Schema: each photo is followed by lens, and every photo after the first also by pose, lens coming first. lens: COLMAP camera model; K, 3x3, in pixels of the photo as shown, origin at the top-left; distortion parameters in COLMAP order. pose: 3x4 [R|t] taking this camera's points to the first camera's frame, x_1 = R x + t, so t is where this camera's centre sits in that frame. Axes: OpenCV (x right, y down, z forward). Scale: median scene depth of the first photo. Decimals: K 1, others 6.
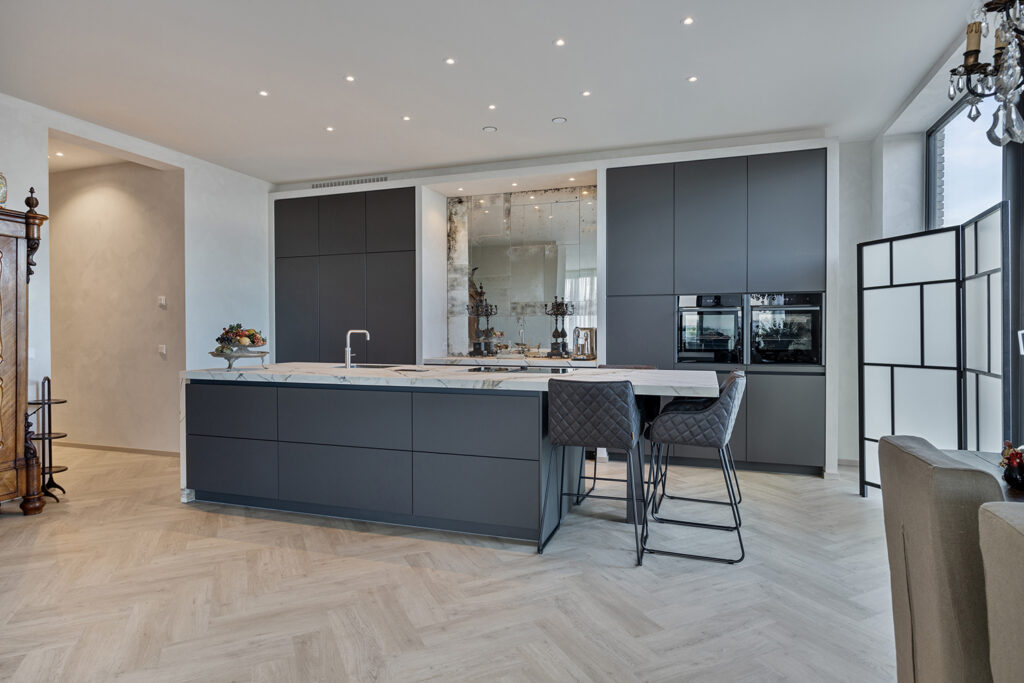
lens RADIAL K [[578.1, 0, 514.4], [0, 578.1, 327.4], [0, 0, 1]] dist [0.004251, 0.000300]
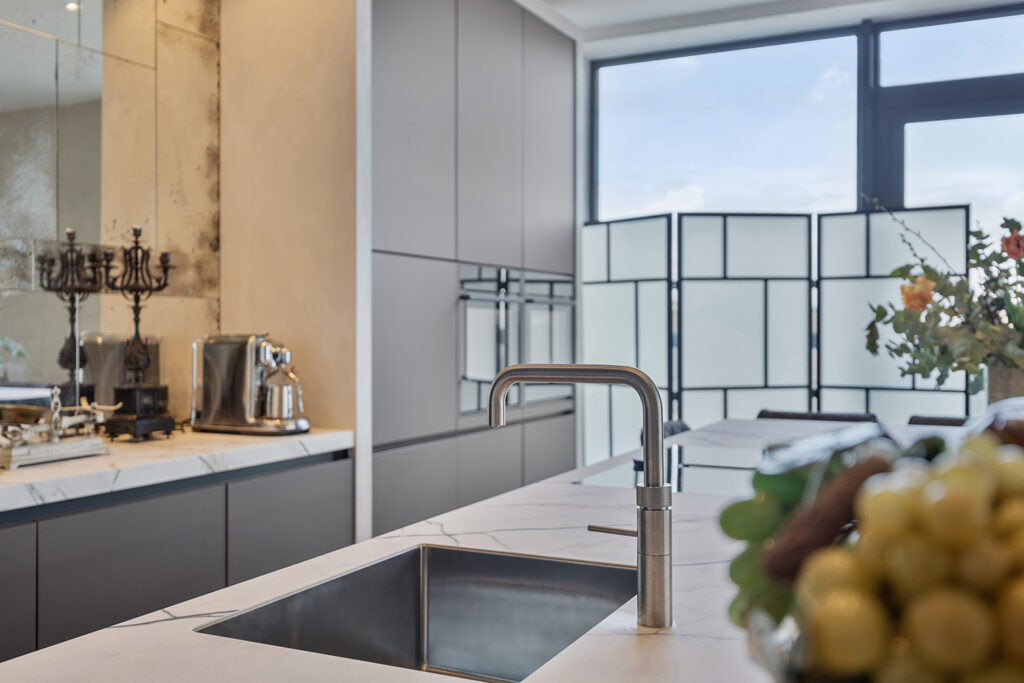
lens RADIAL K [[985.4, 0, 512.0], [0, 985.4, 341.5], [0, 0, 1]] dist [-0.000405, 0.002827]
pose [[0.125721, -0.008802, 0.992027, -0.606414], [-0.005888, 0.999936, 0.009619, -0.003627], [-0.992048, -0.007051, 0.125662, 1.118097]]
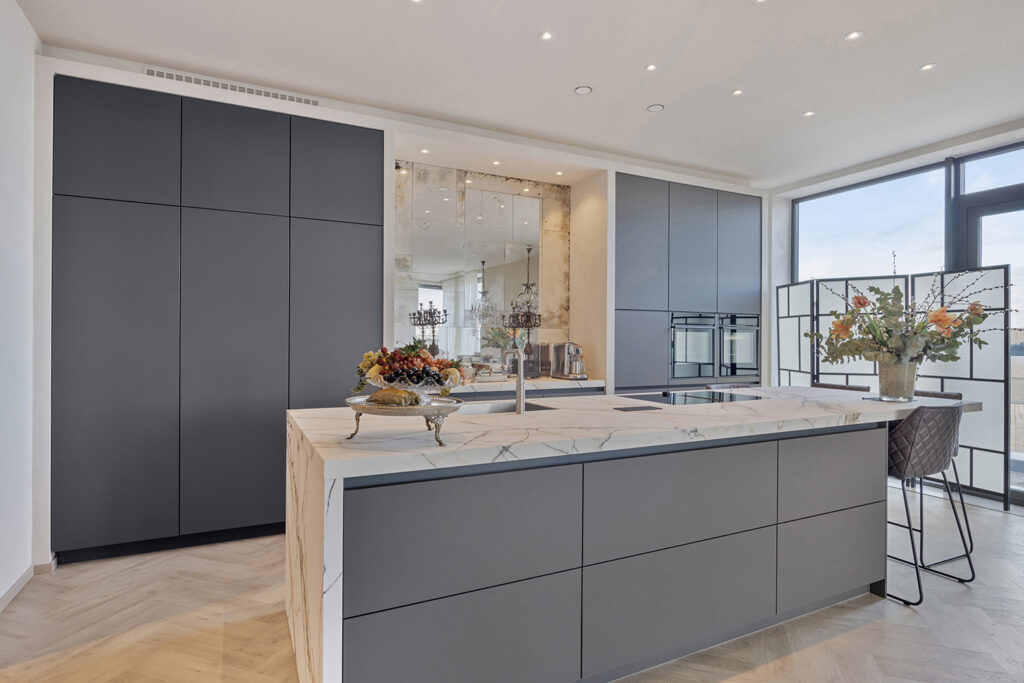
lens RADIAL K [[540.5, 0, 512.0], [0, 540.5, 341.5], [0, 0, 1]] dist [-0.008151, -0.000967]
pose [[0.701279, 0.005188, 0.712868, -0.768931], [-0.011389, 0.999927, 0.003927, -0.005504], [-0.712796, -0.010873, 0.701287, 0.686625]]
